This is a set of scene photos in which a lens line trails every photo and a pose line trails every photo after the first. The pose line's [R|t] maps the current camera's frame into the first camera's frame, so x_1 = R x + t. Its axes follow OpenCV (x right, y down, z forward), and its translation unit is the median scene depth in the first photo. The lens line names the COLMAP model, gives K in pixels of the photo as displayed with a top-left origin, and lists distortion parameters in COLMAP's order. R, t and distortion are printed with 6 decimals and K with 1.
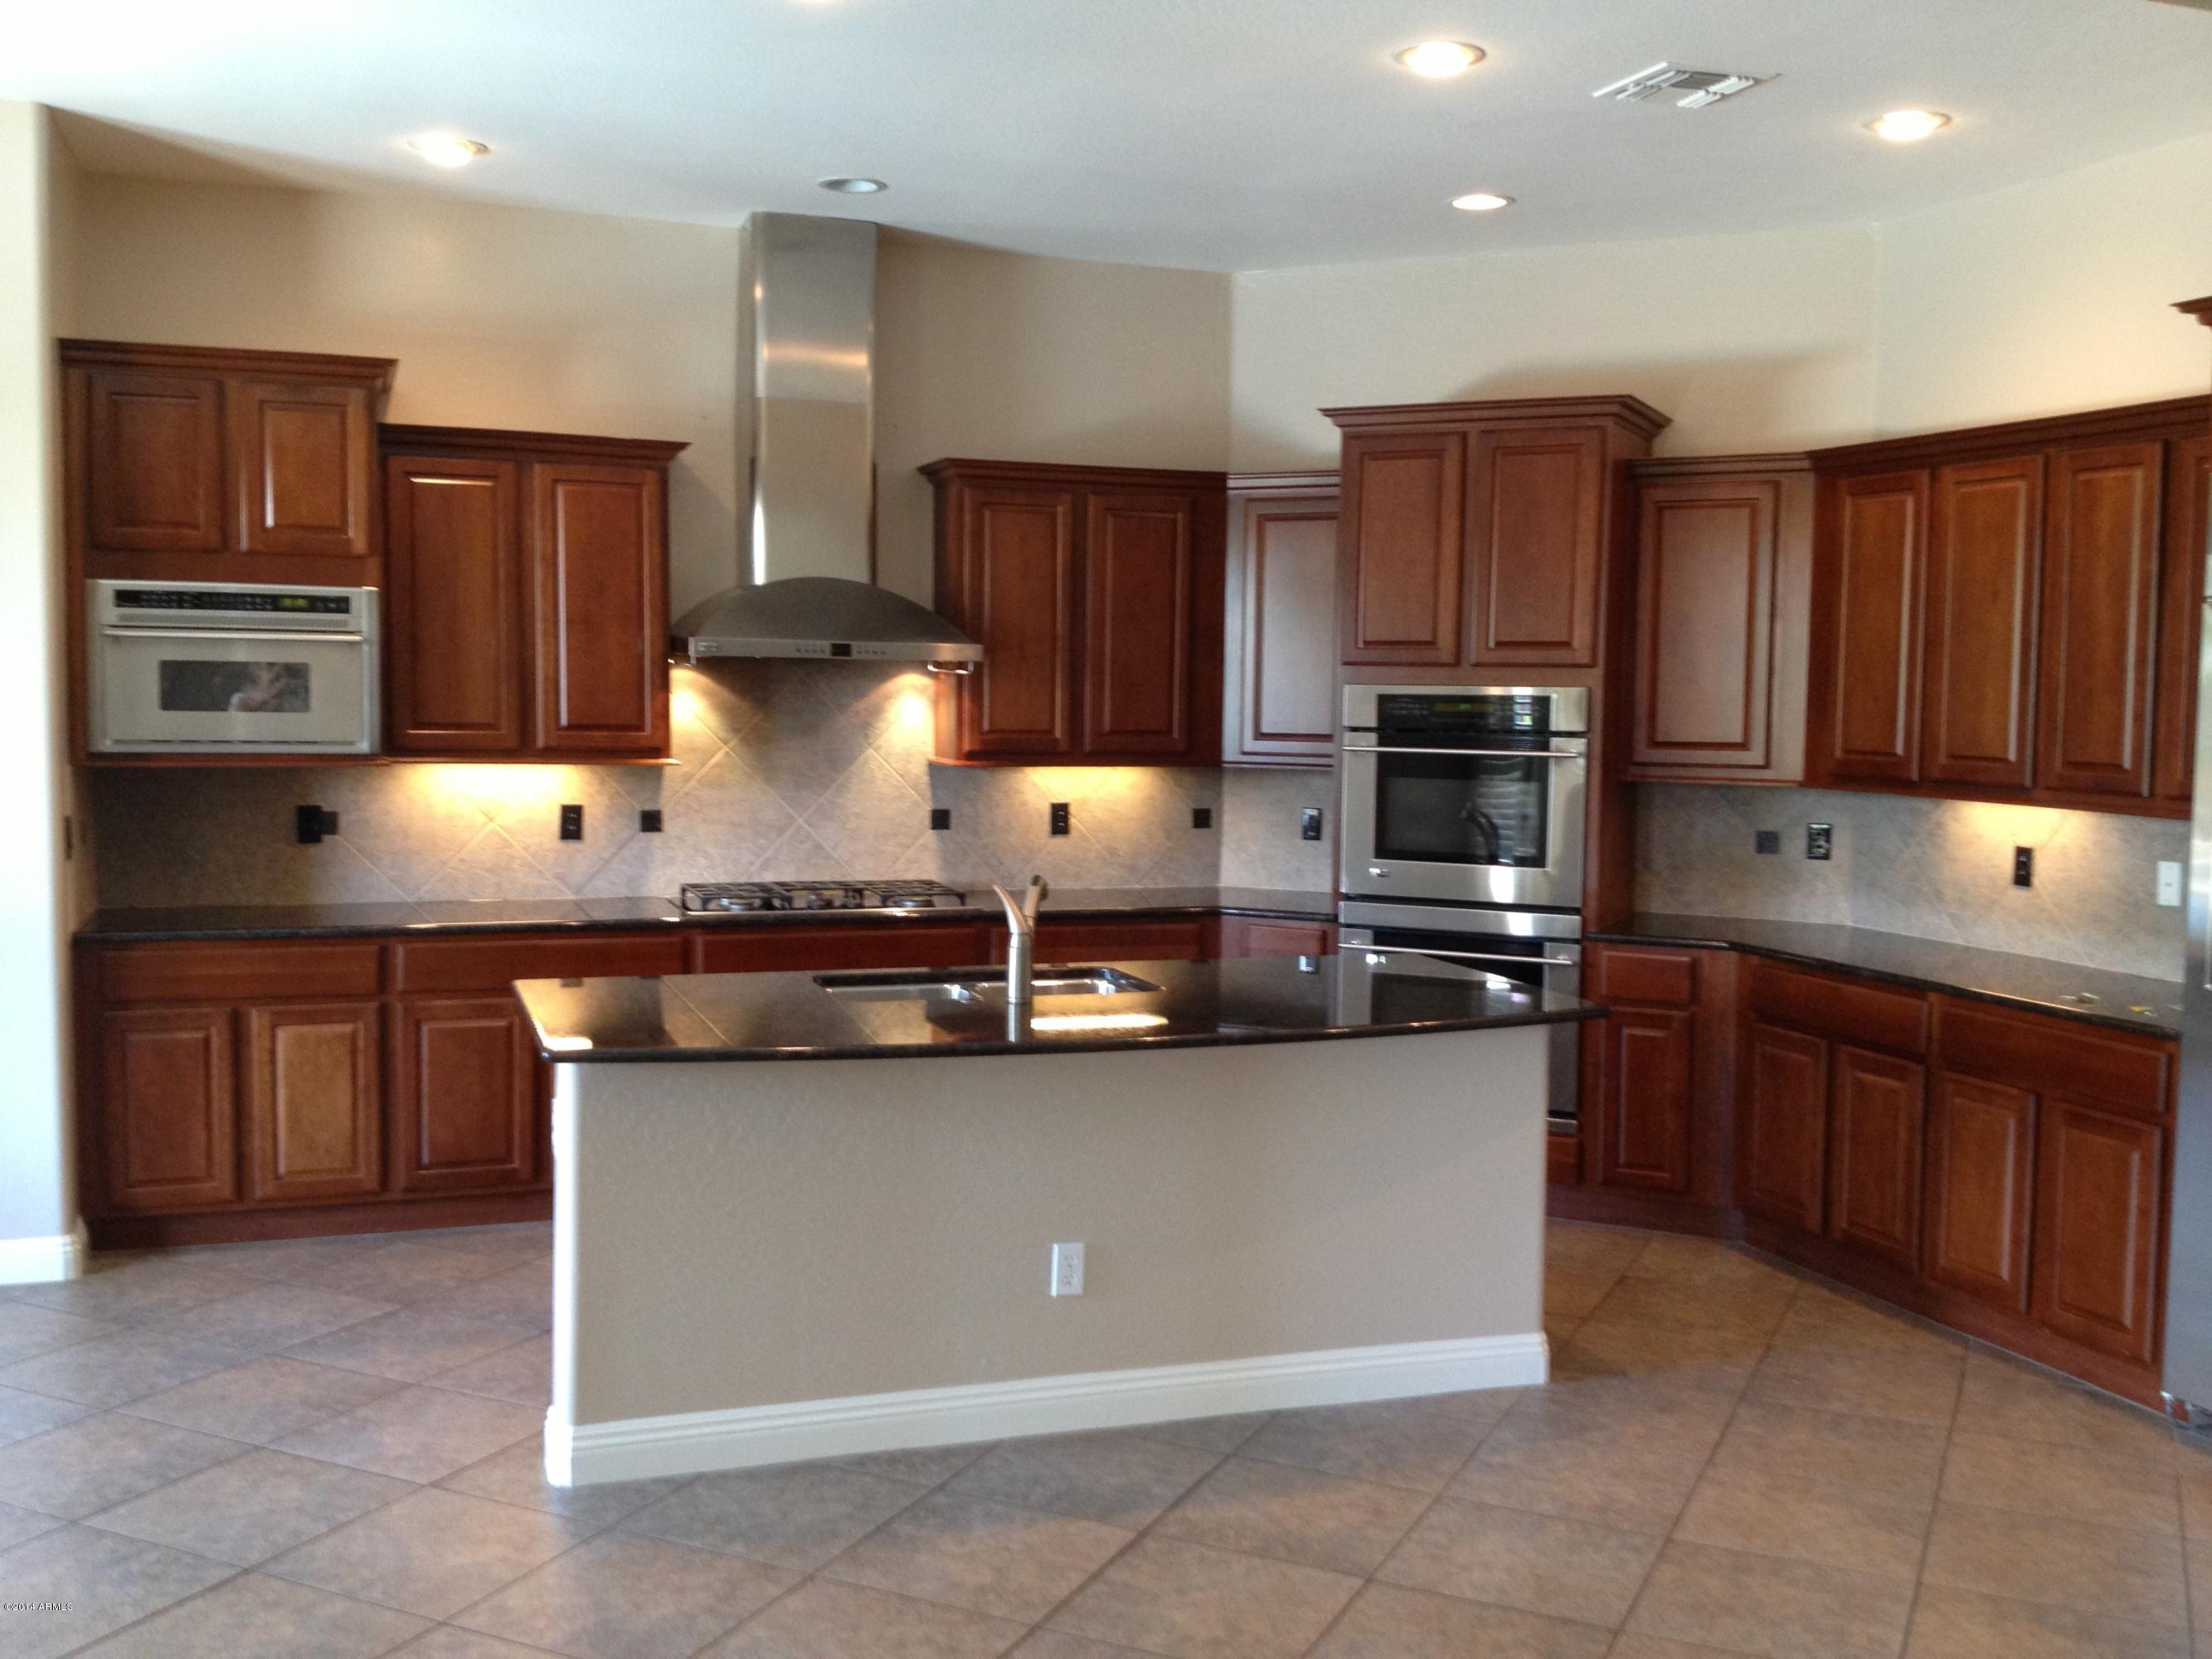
lens RADIAL K [[2118.5, 0, 1110.1], [0, 2118.5, 821.7], [0, 0, 1]] dist [0.160453, -0.381679]
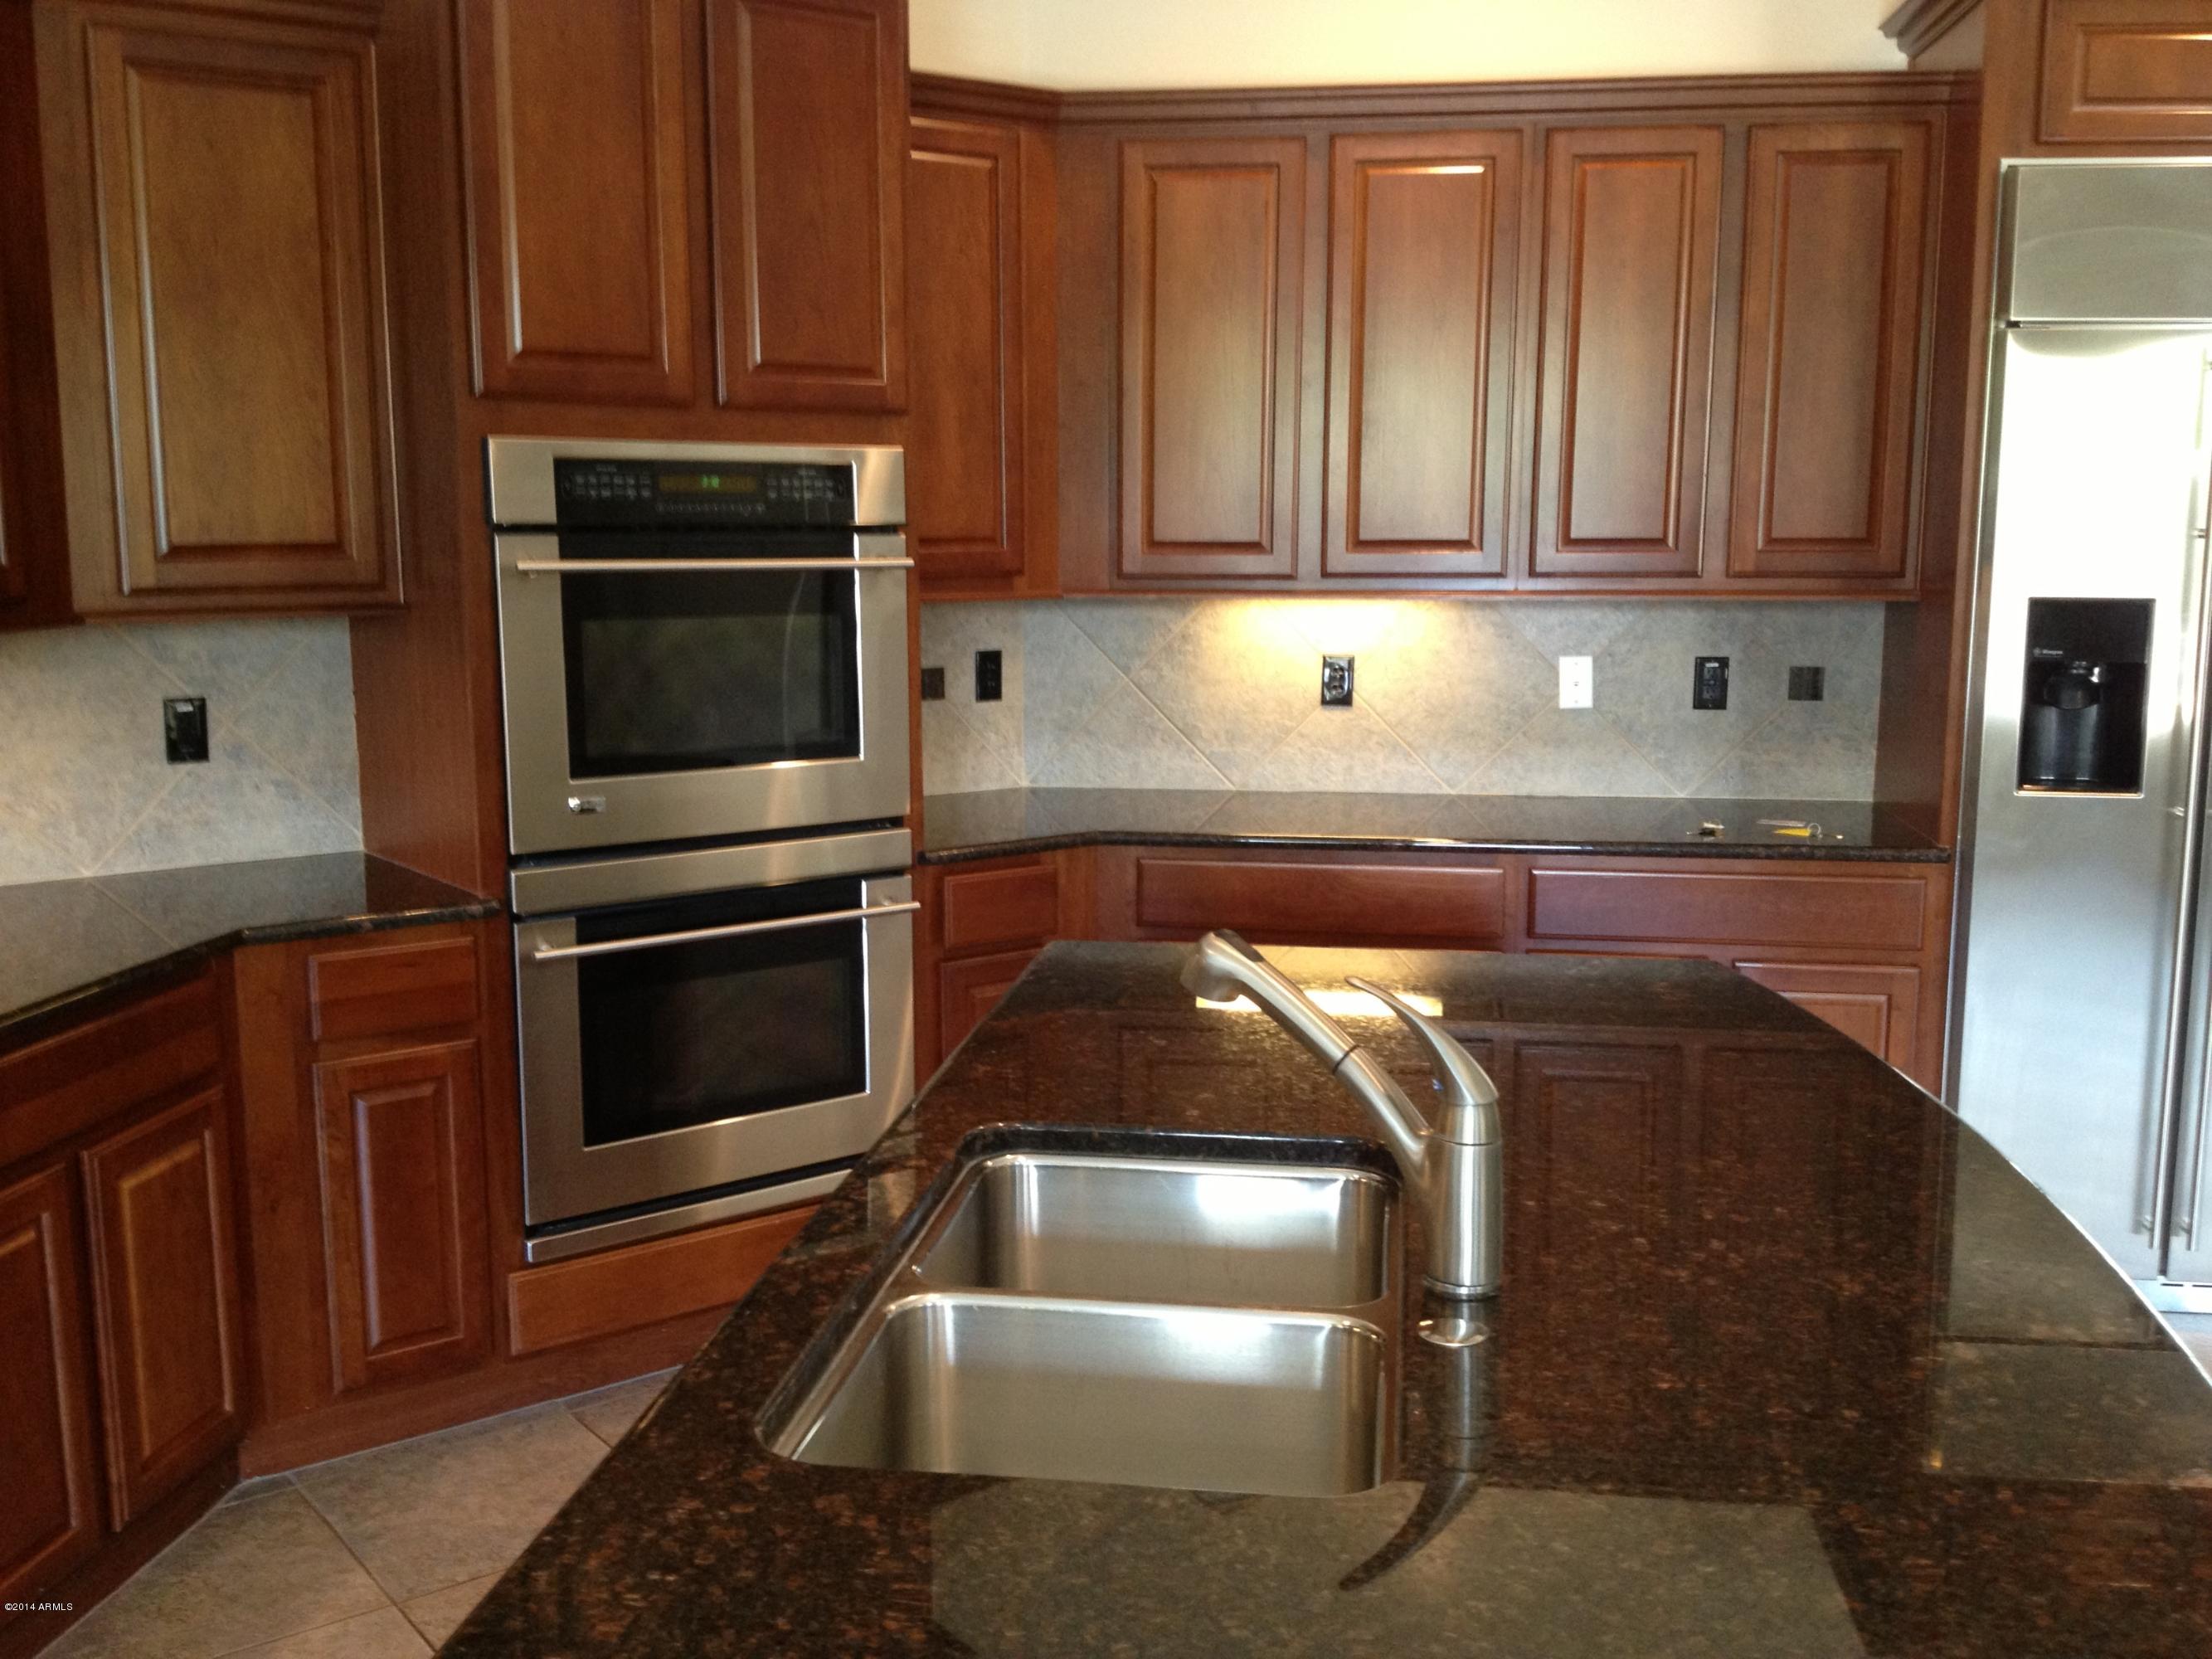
lens RADIAL K [[2118.5, 0, 1110.1], [0, 2118.5, 821.7], [0, 0, 1]] dist [0.160453, -0.381679]
pose [[0.459073, -0.145510, 0.876401, -0.283795], [0.067034, 0.989357, 0.129150, -0.031939], [-0.885866, -0.000540, 0.463941, 0.660143]]
